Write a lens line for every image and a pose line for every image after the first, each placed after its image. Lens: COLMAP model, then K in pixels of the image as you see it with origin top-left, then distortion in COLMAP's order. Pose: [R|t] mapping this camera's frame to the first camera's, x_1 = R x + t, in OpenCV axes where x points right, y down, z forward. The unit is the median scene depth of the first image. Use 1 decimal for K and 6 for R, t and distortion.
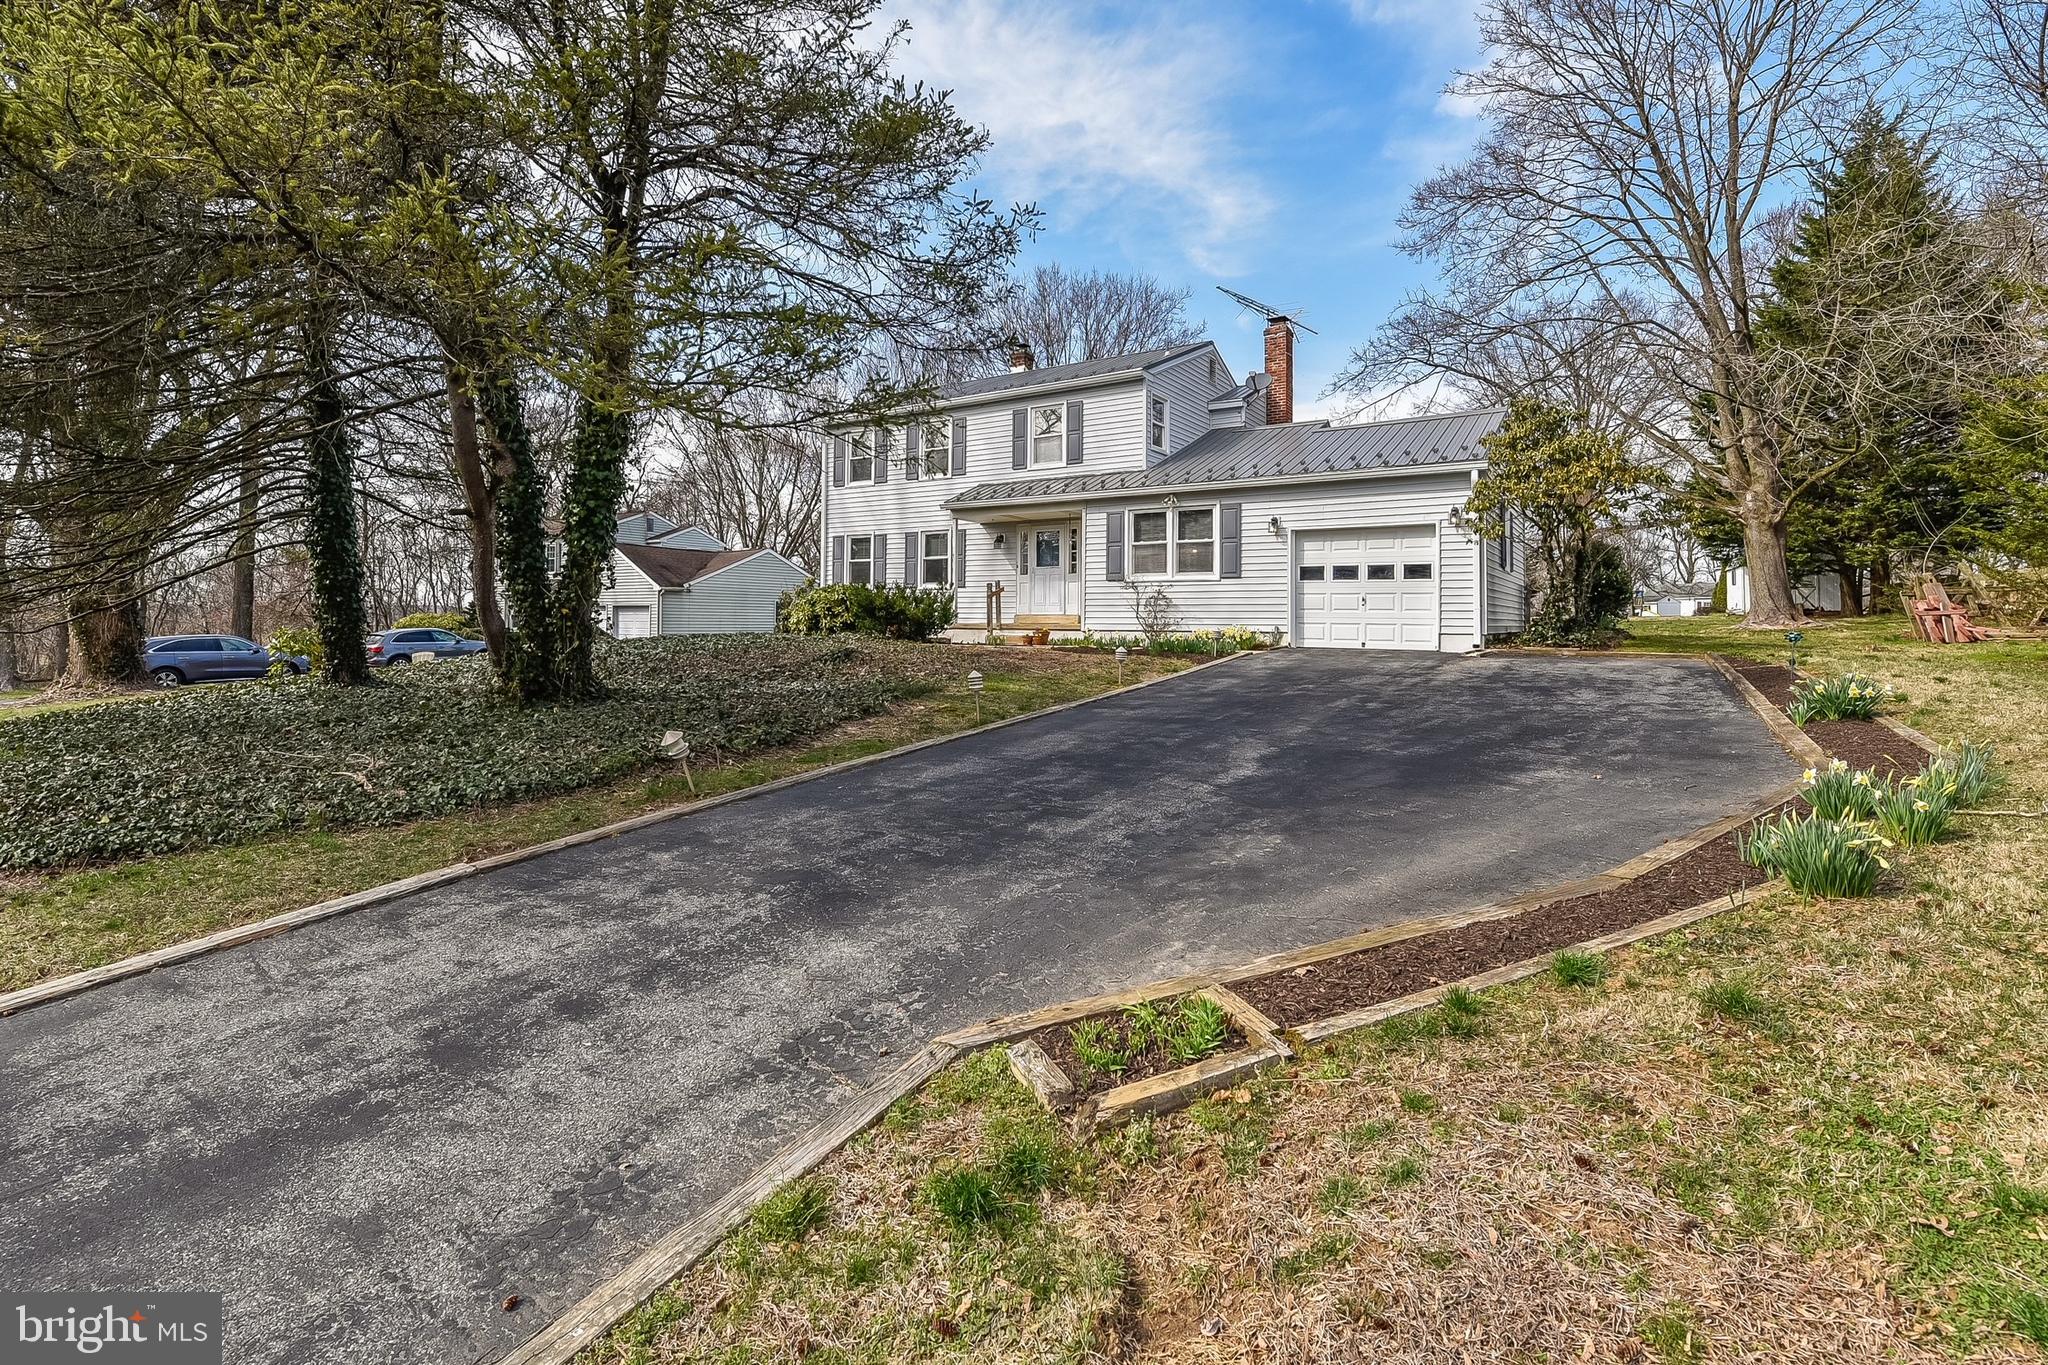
lens RADIAL K [[912.0, 0, 1024.0], [0, 912.0, 682.5], [0, 0, 1]] dist [-0.031247, 0.012205]
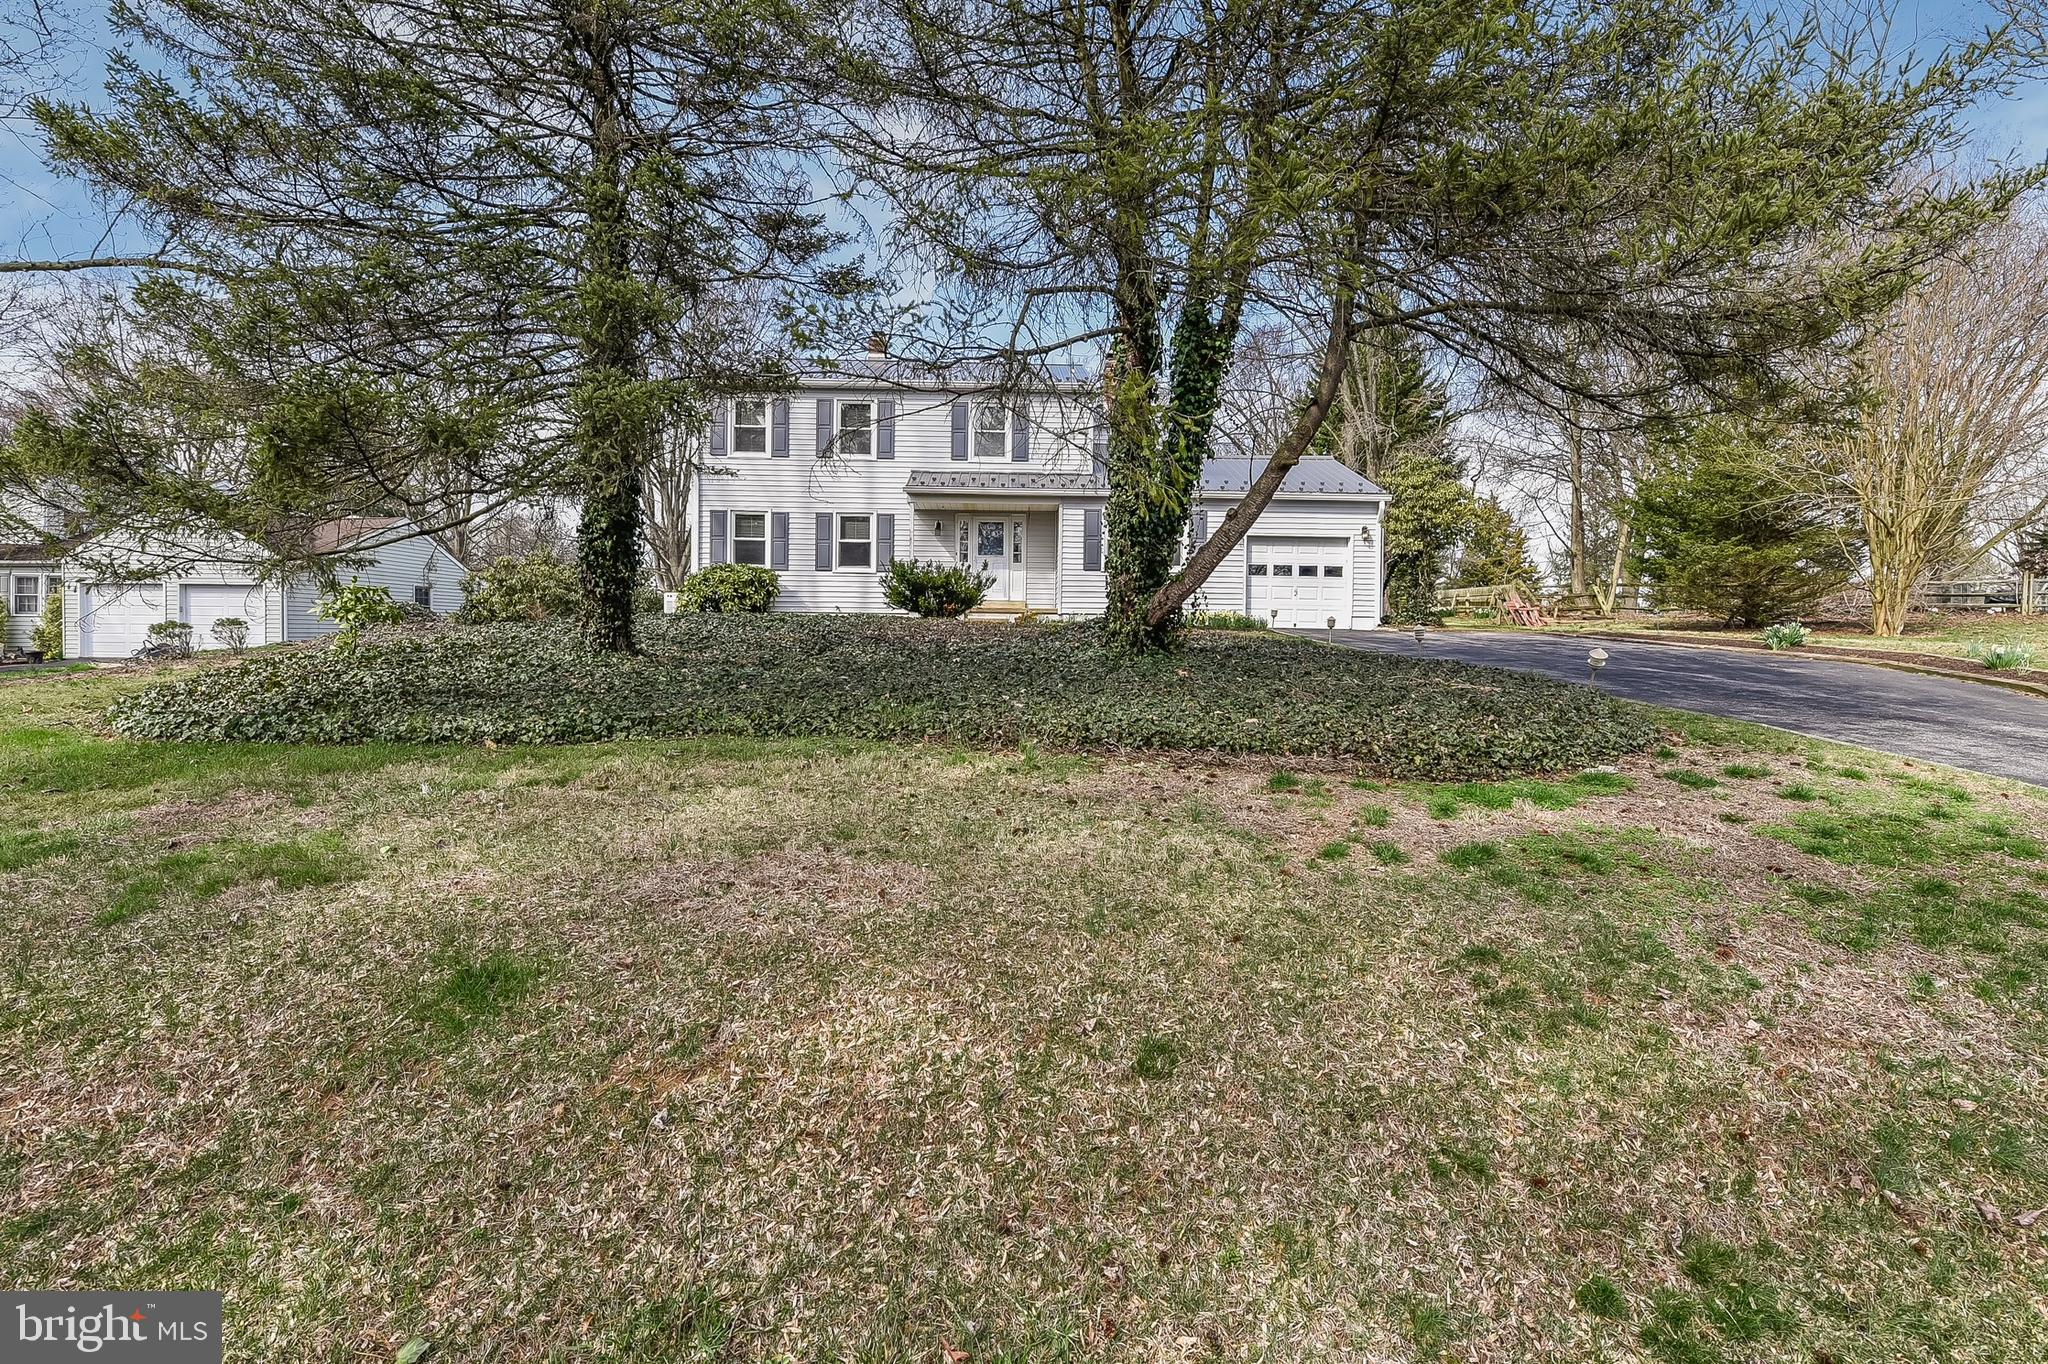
lens RADIAL K [[912.0, 0, 1024.0], [0, 912.0, 682.0], [0, 0, 1]] dist [-0.031247, 0.012205]
pose [[0.827818, -0.020866, 0.560609, -0.538388], [0.029415, 0.999548, -0.006232, 0.028544], [-0.560226, 0.021650, 0.828057, 0.100569]]
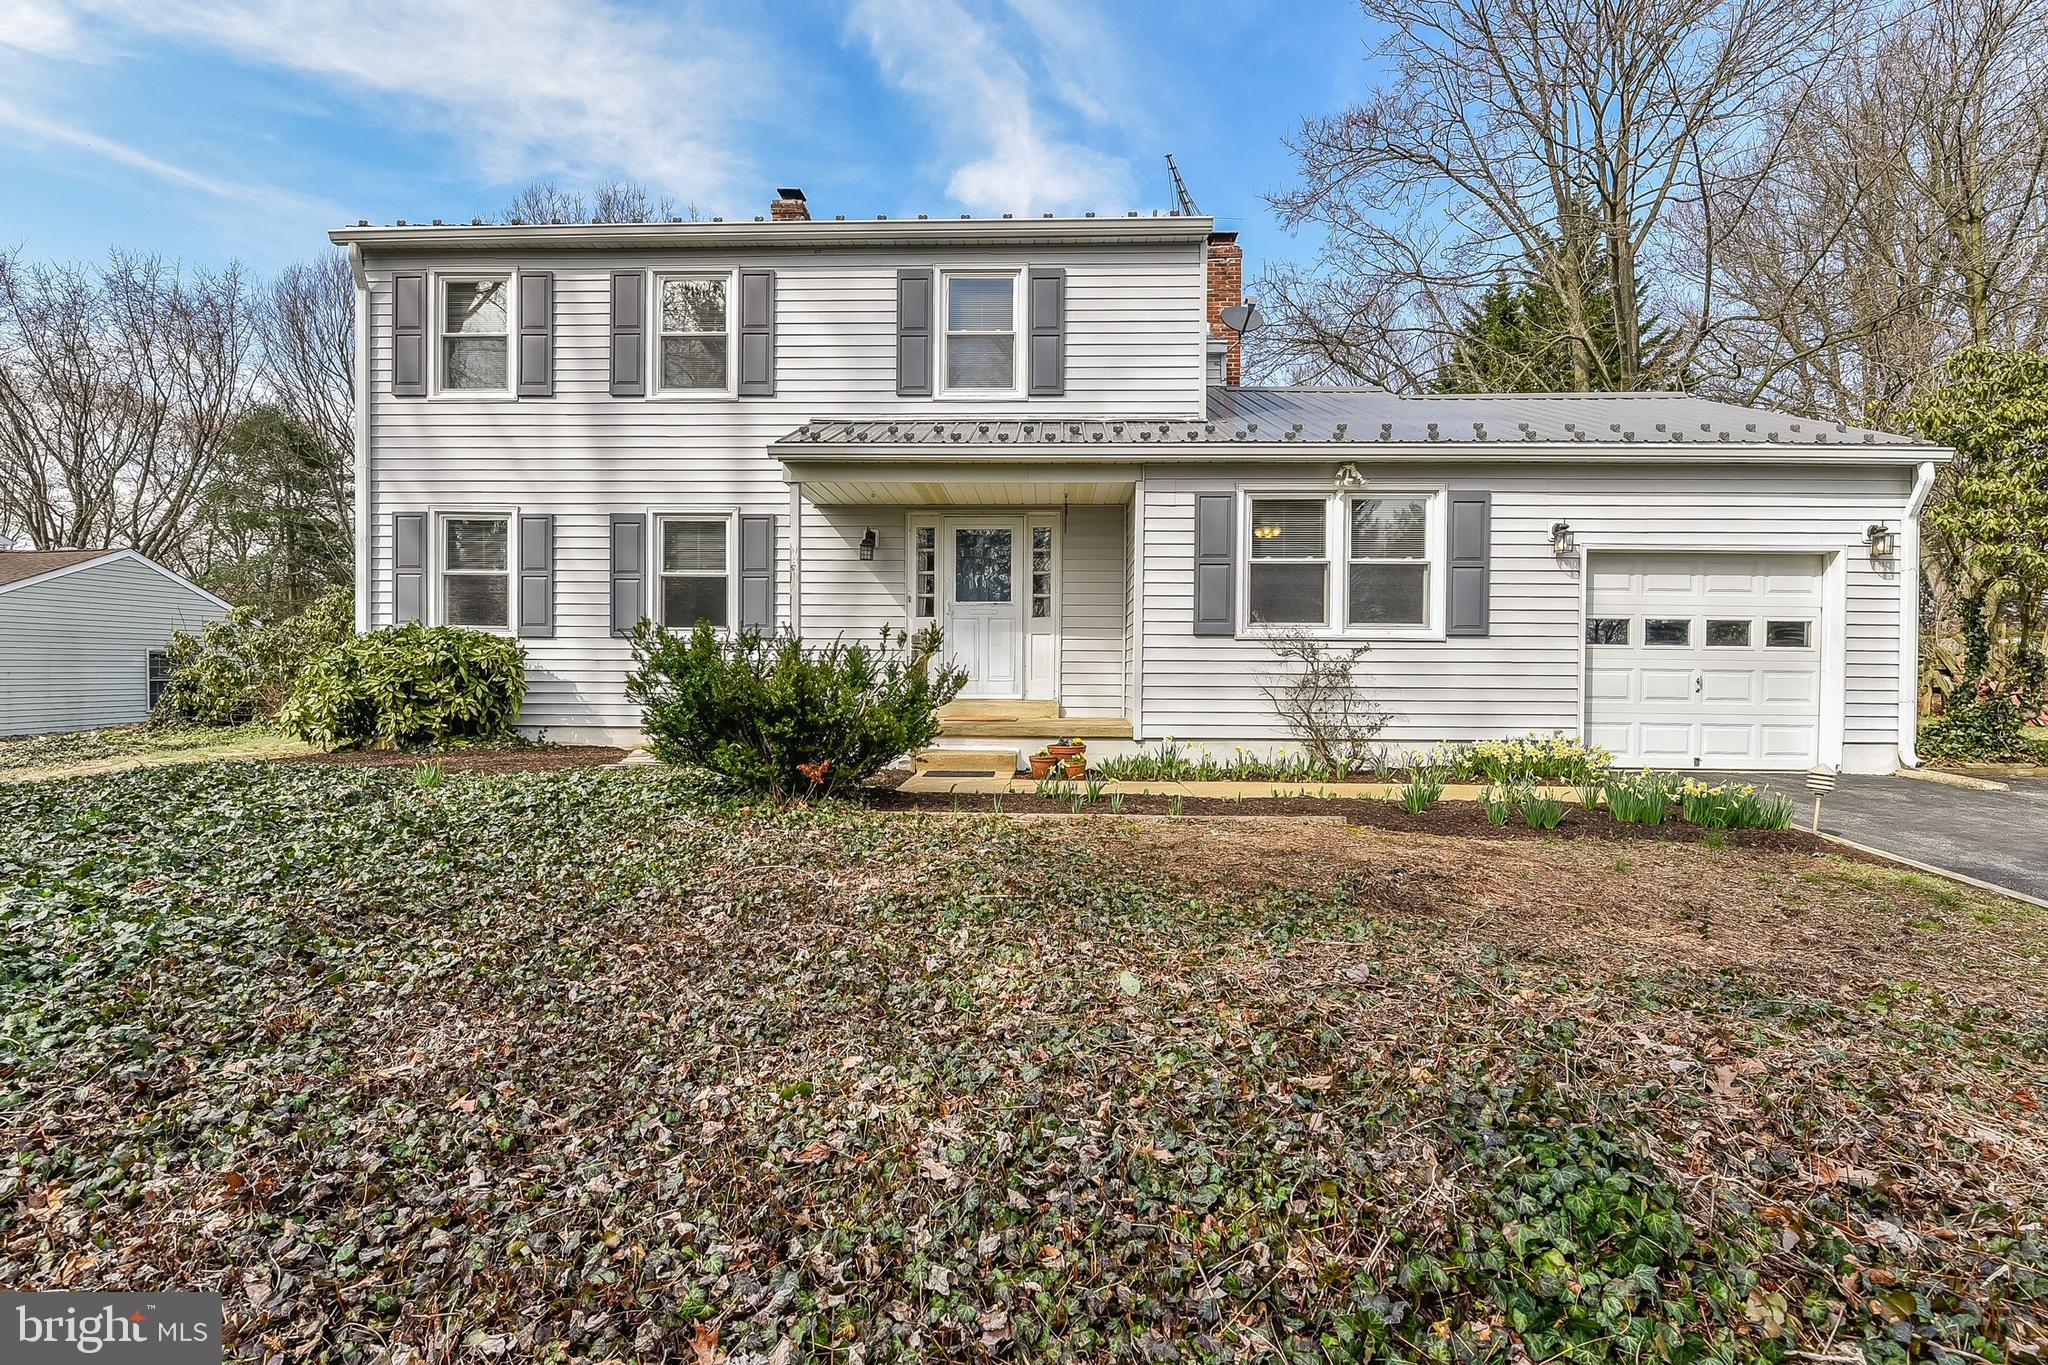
lens RADIAL K [[912.0, 0, 1024.0], [0, 912.0, 682.5], [0, 0, 1]] dist [-0.031247, 0.012205]
pose [[0.855647, -0.005029, 0.517535, -0.205570], [0.031926, 0.998561, -0.043080, -0.061900], [-0.516574, 0.053384, 0.854577, 0.573681]]
